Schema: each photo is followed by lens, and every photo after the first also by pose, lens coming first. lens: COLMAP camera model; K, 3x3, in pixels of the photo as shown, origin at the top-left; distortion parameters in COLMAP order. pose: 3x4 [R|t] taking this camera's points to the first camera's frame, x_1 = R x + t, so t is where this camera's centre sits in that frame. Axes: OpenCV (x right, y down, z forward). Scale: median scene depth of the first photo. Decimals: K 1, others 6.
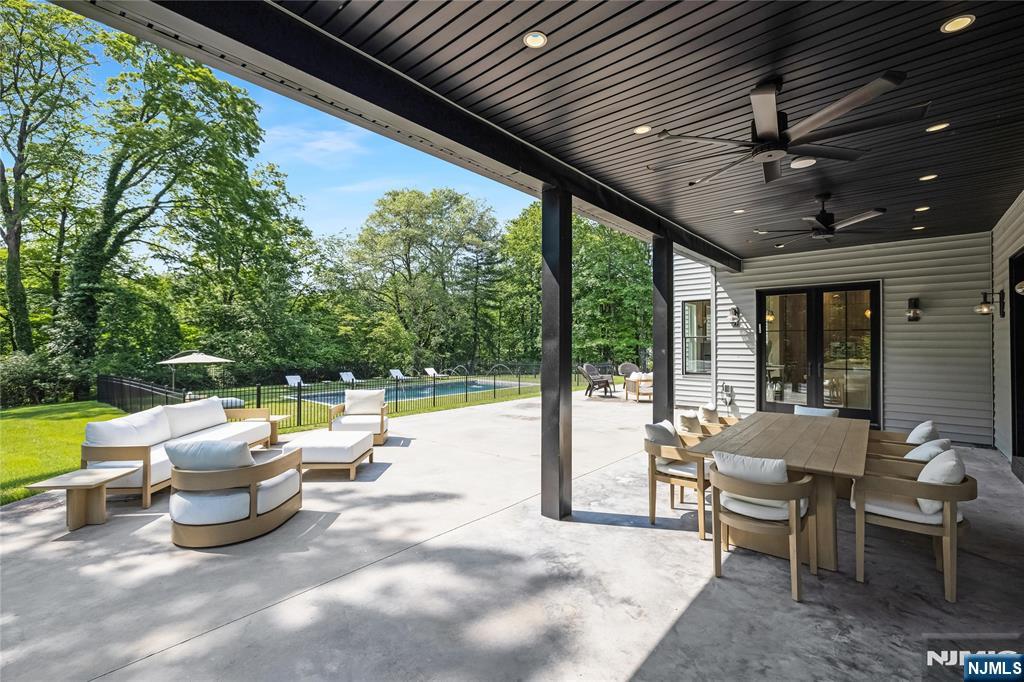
lens RADIAL K [[441.8, 0, 516.9], [0, 441.8, 345.0], [0, 0, 1]] dist [0.000636, -0.000009]
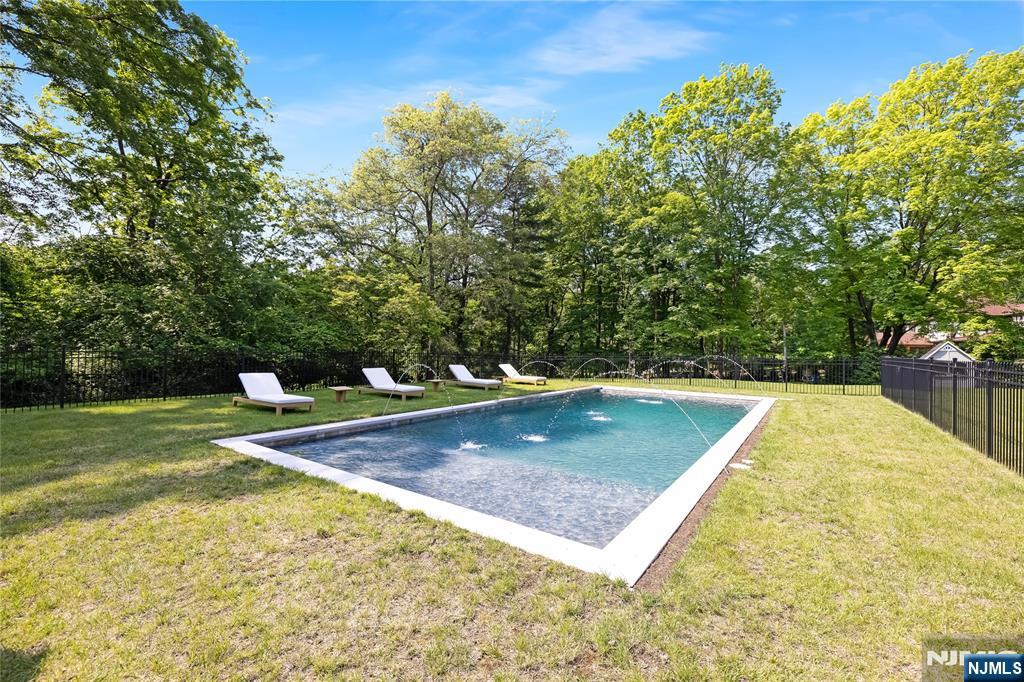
lens RADIAL K [[441.8, 0, 507.8], [0, 441.8, 336.1], [0, 0, 1]] dist [0.000636, -0.000009]
pose [[0.997052, 0.021318, 0.073710, -0.224680], [-0.019357, 0.999442, -0.027211, 0.030272], [-0.074249, 0.025704, 0.996908, 0.420116]]
